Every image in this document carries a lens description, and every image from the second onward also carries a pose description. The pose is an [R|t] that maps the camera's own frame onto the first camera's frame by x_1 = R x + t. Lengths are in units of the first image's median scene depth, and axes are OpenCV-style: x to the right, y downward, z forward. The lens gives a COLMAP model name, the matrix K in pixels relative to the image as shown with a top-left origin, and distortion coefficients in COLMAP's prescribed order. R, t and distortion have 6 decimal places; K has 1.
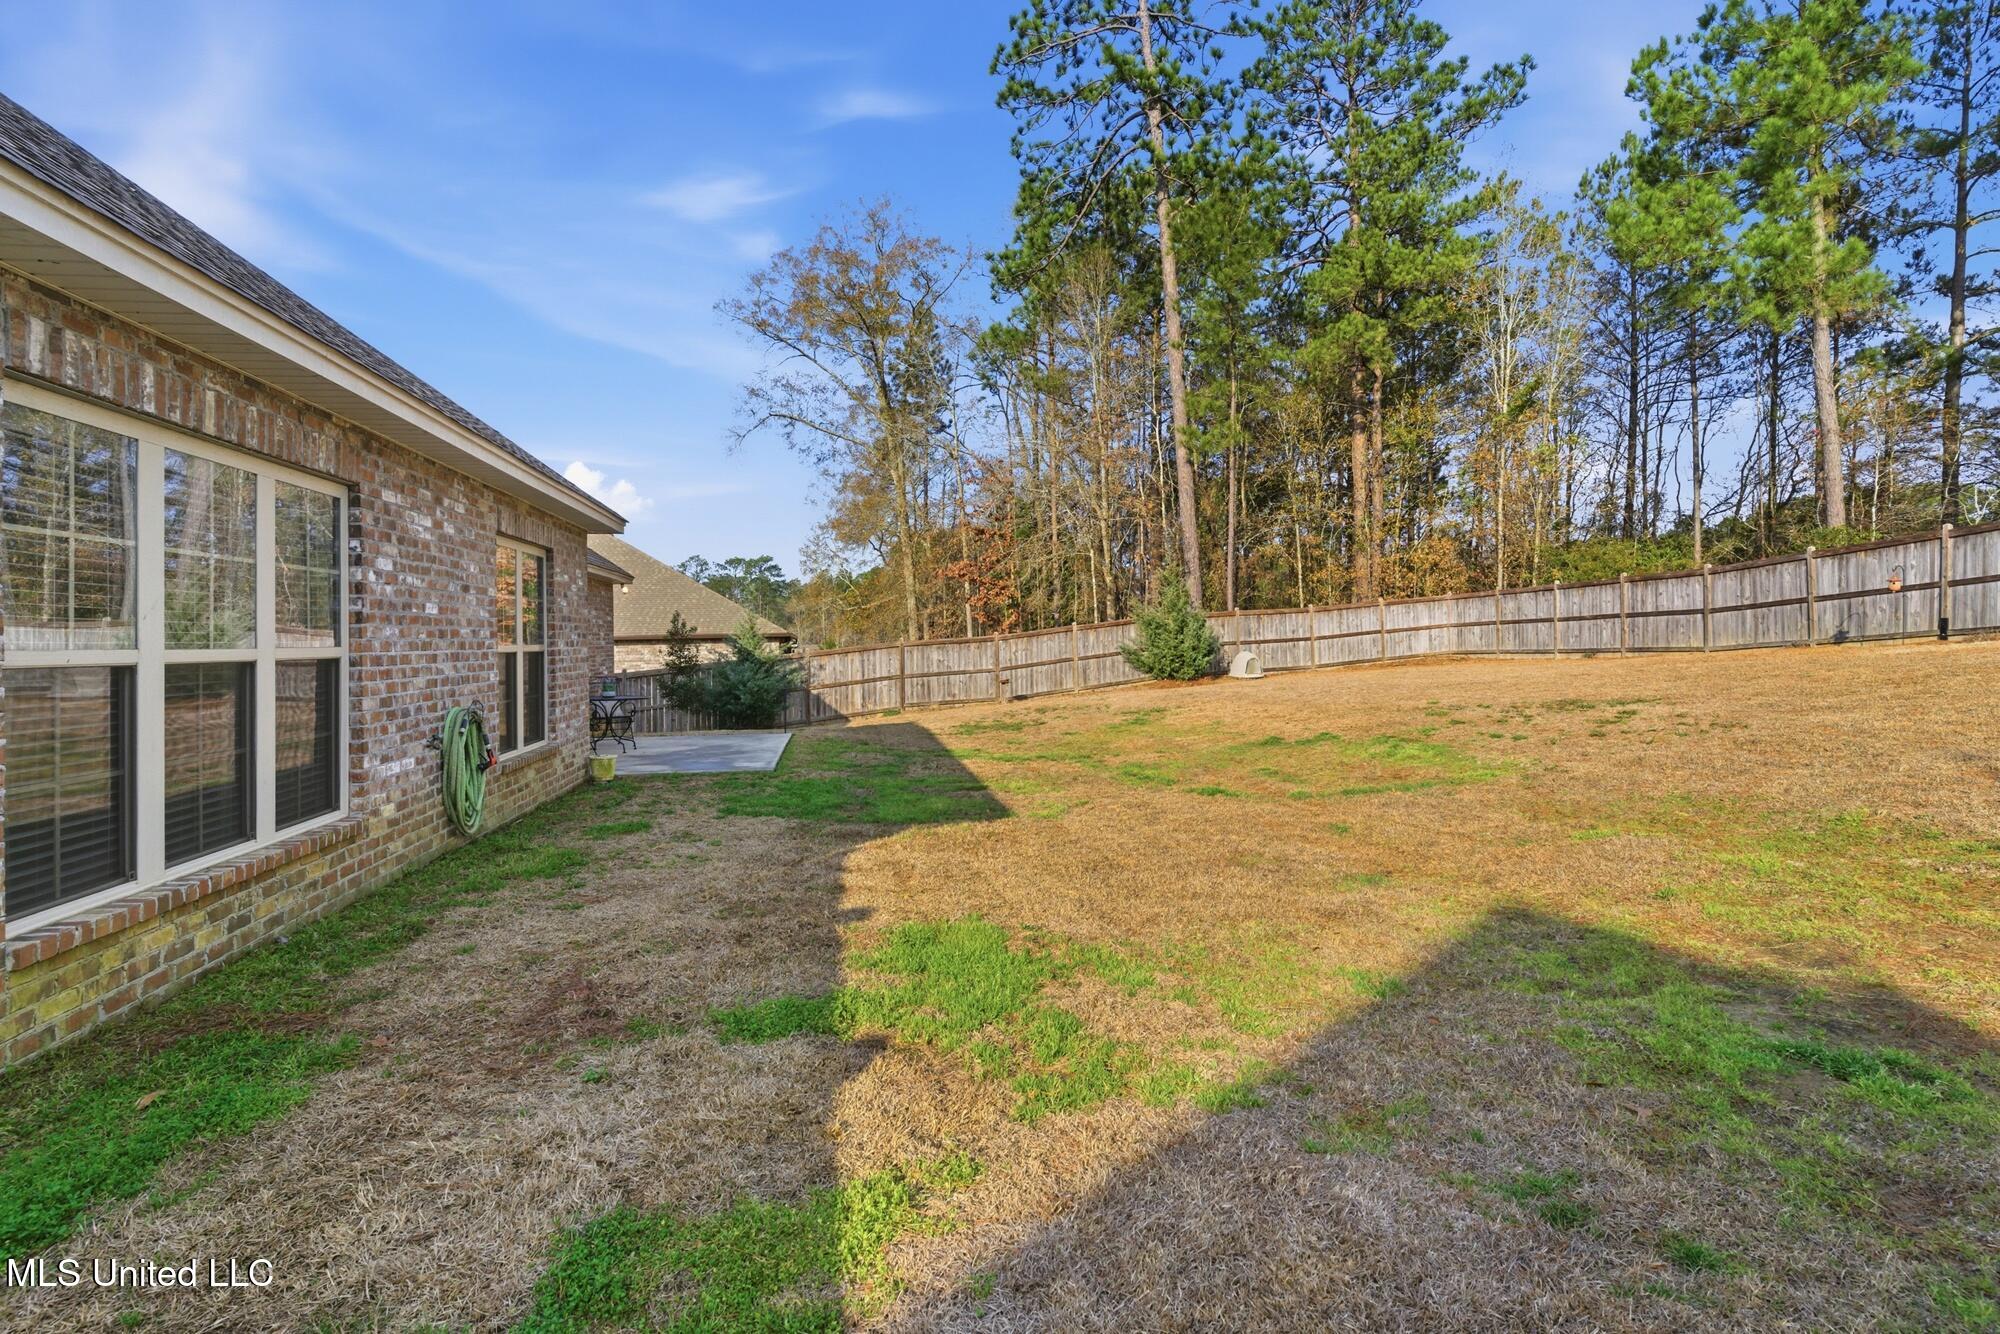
lens RADIAL K [[963.2, 0, 991.4], [0, 963.2, 634.6], [0, 0, 1]] dist [-0.000991, -0.000300]
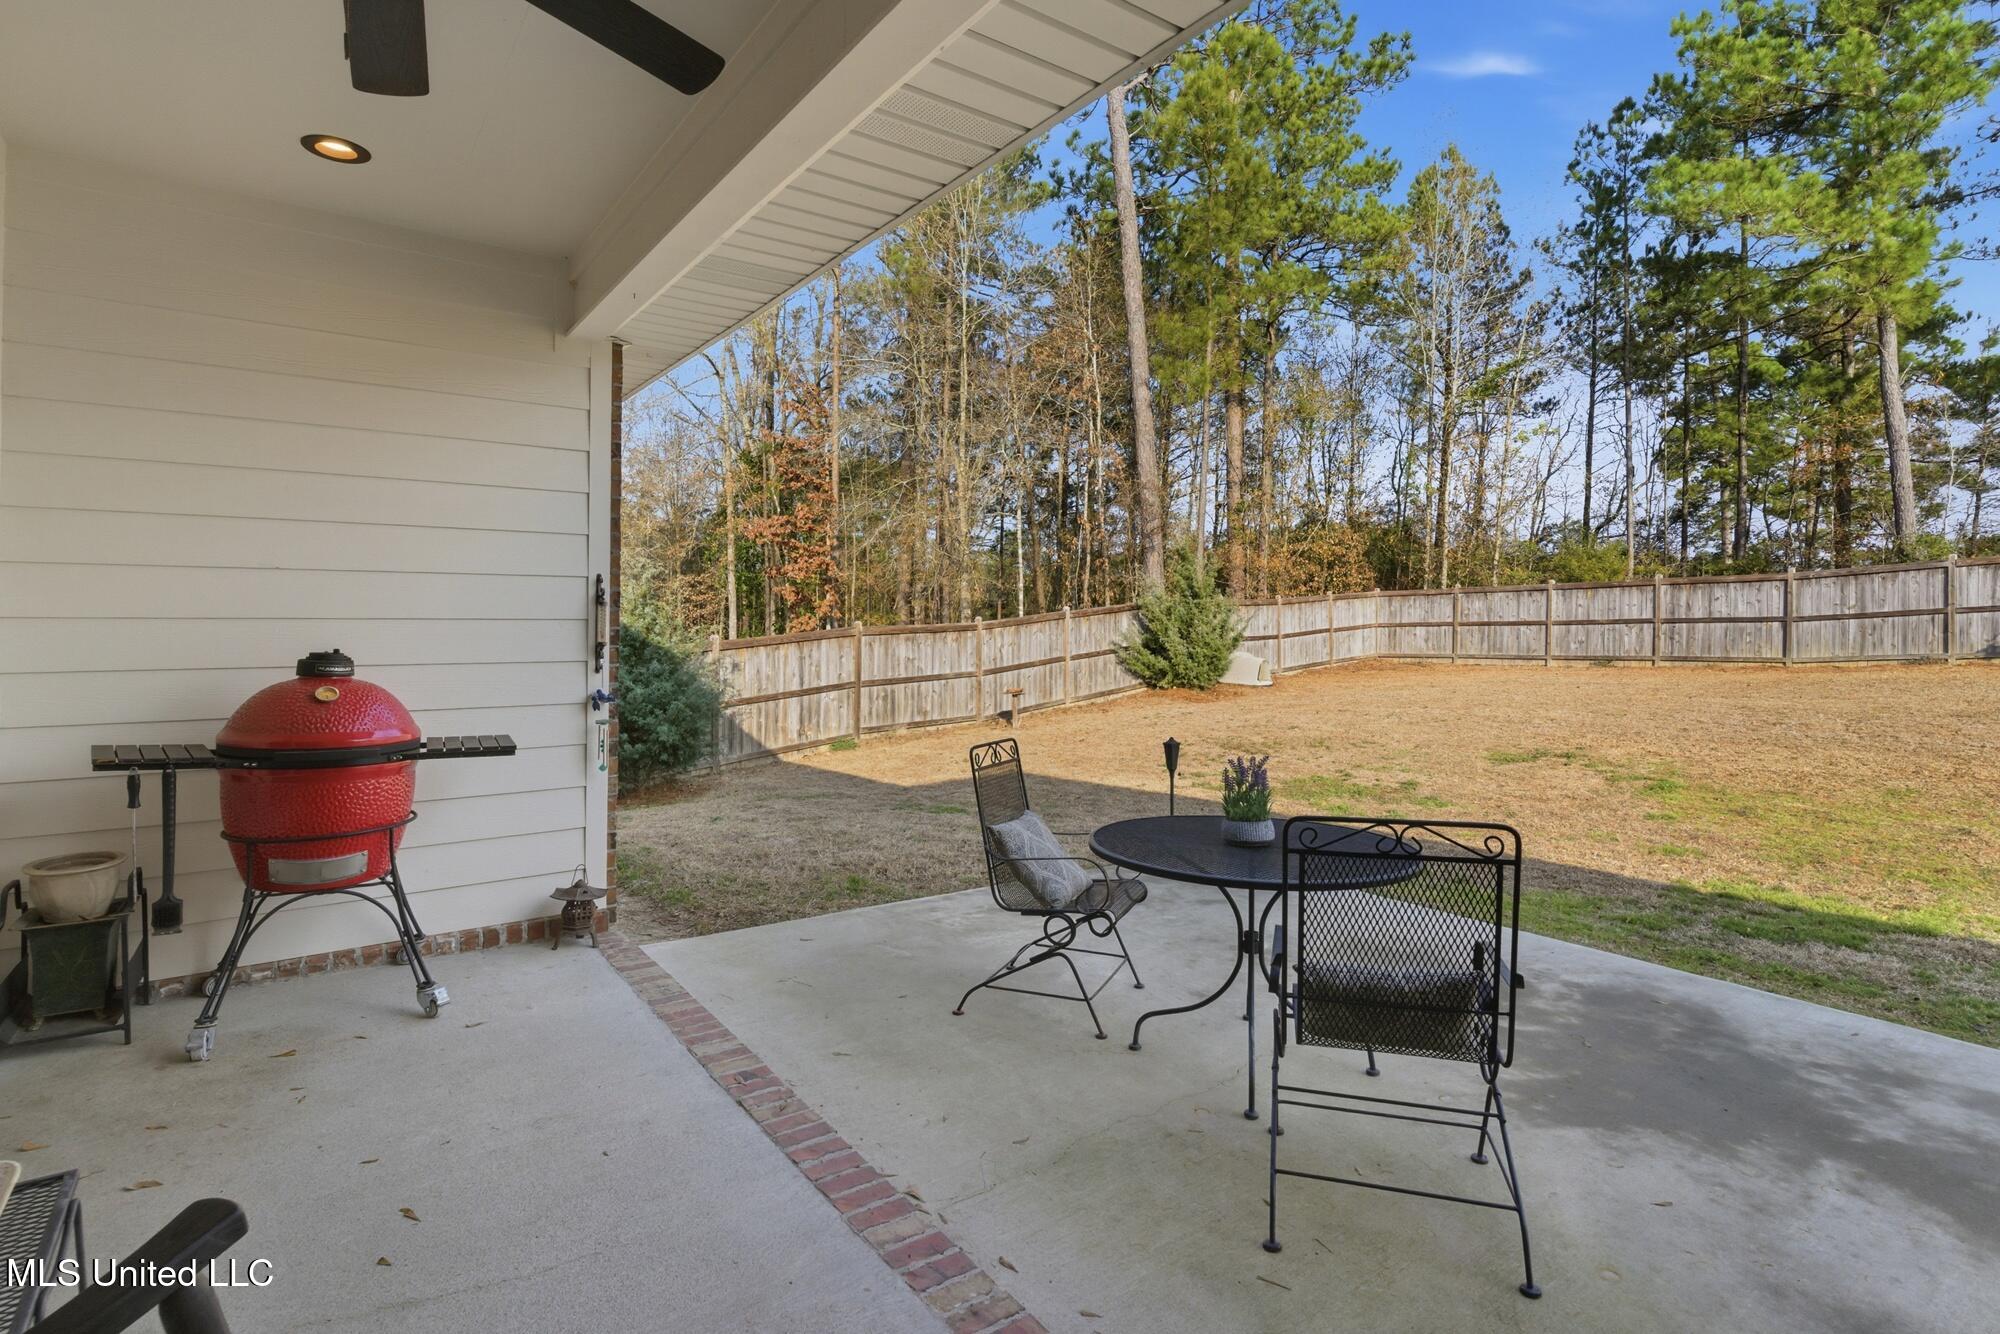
lens RADIAL K [[963.2, 0, 991.4], [0, 963.2, 634.6], [0, 0, 1]] dist [-0.000991, -0.000300]
pose [[0.894721, 0.023992, 0.445981, -0.294551], [-0.028547, 0.999586, 0.003498, 0.007459], [-0.445712, -0.015861, 0.895036, 0.416625]]
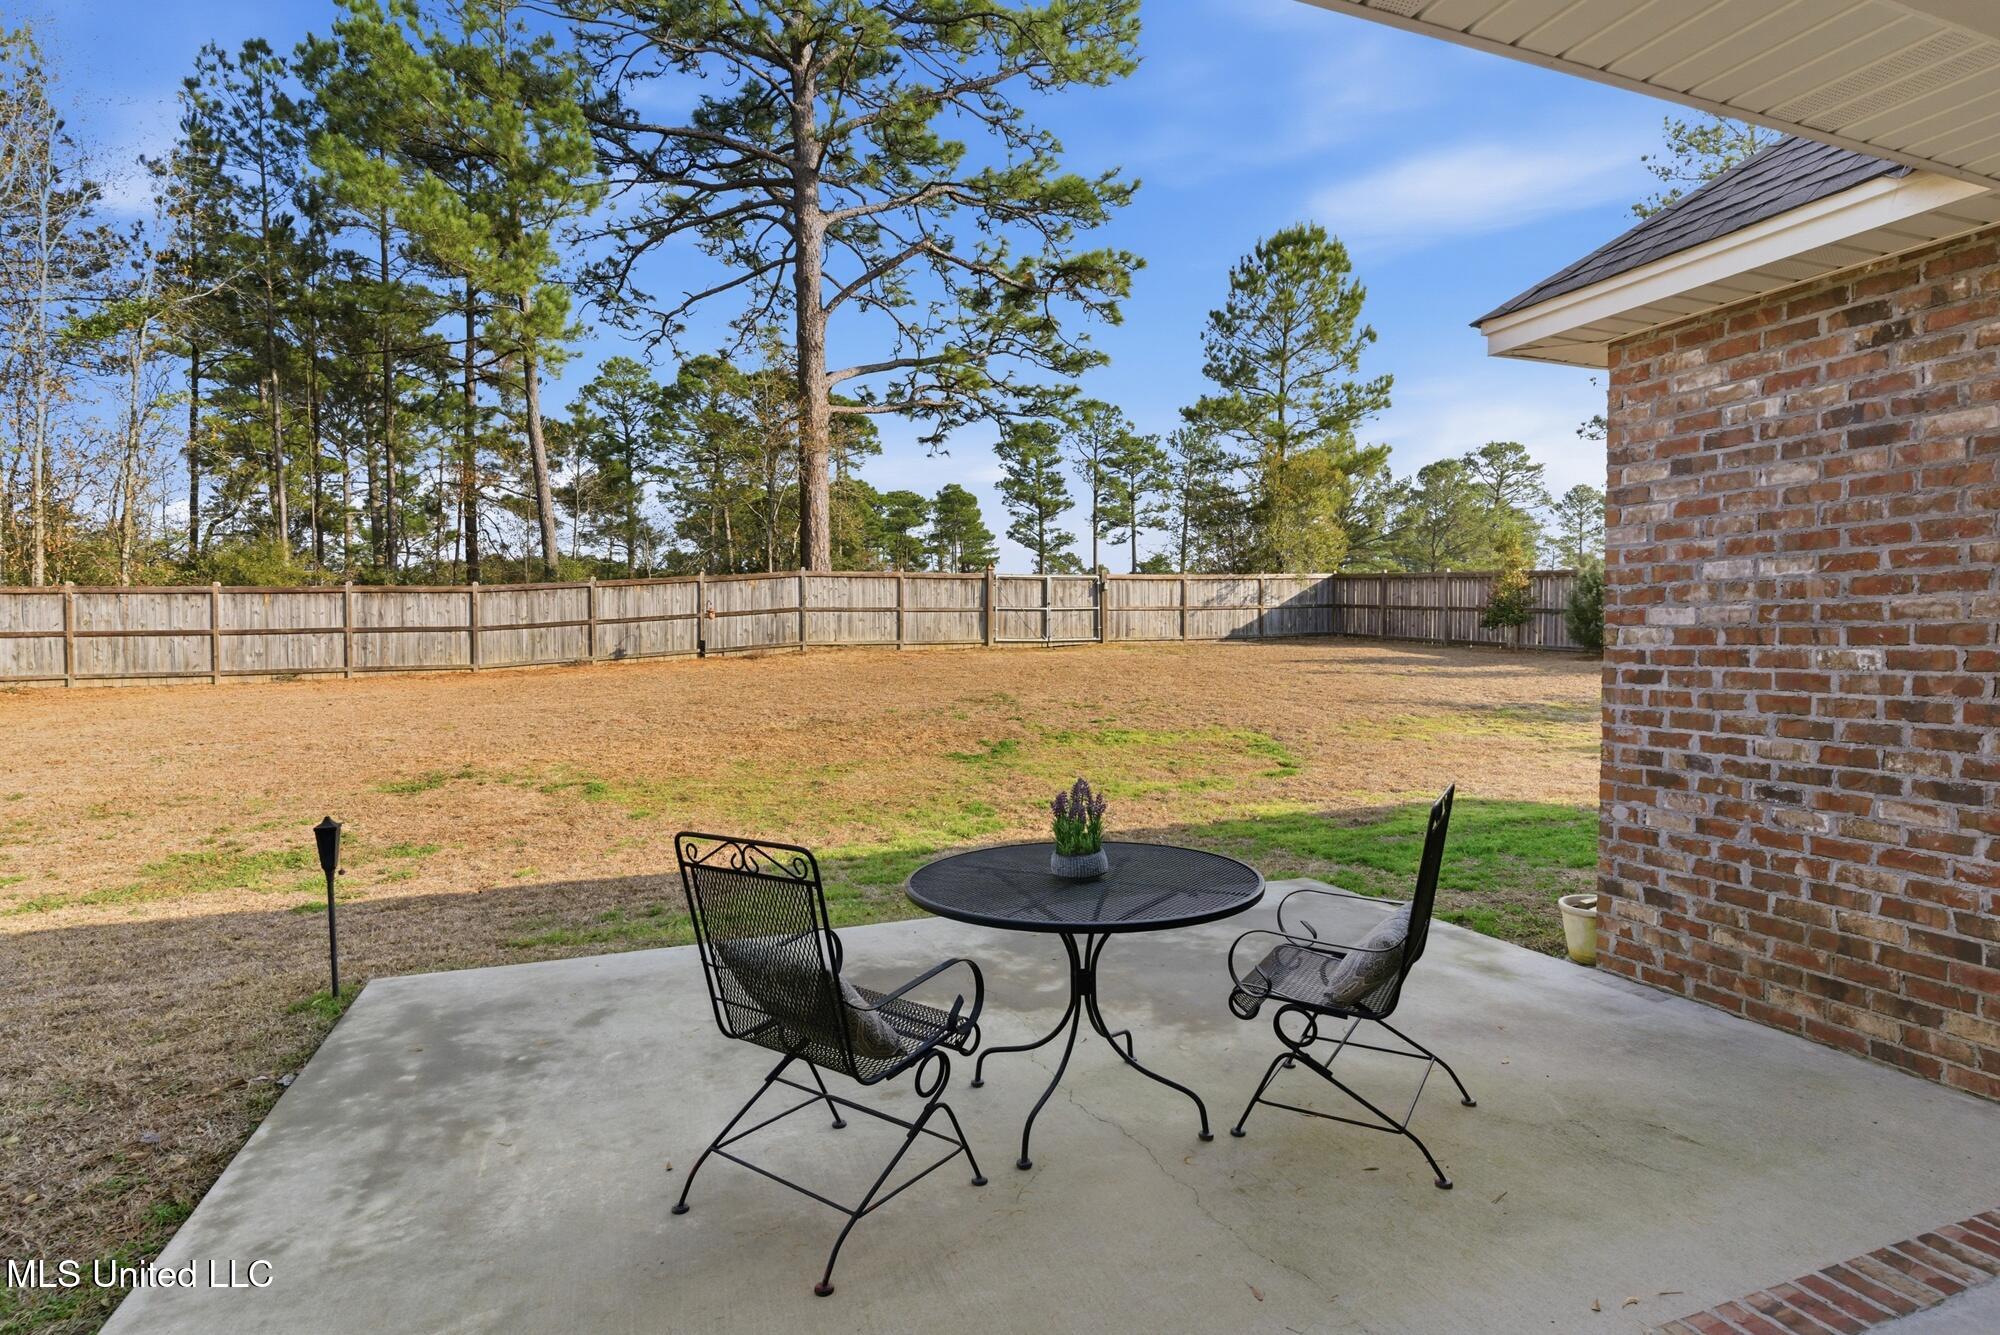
lens RADIAL K [[997.0, 0, 1027.7], [0, 997.0, 675.3], [0, 0, 1]] dist [-0.000567, -0.000262]
pose [[-0.197928, -0.013031, 0.980130, -0.317343], [0.002314, 0.999903, 0.013762, 0.008941], [-0.980214, 0.004992, -0.197879, 0.522895]]
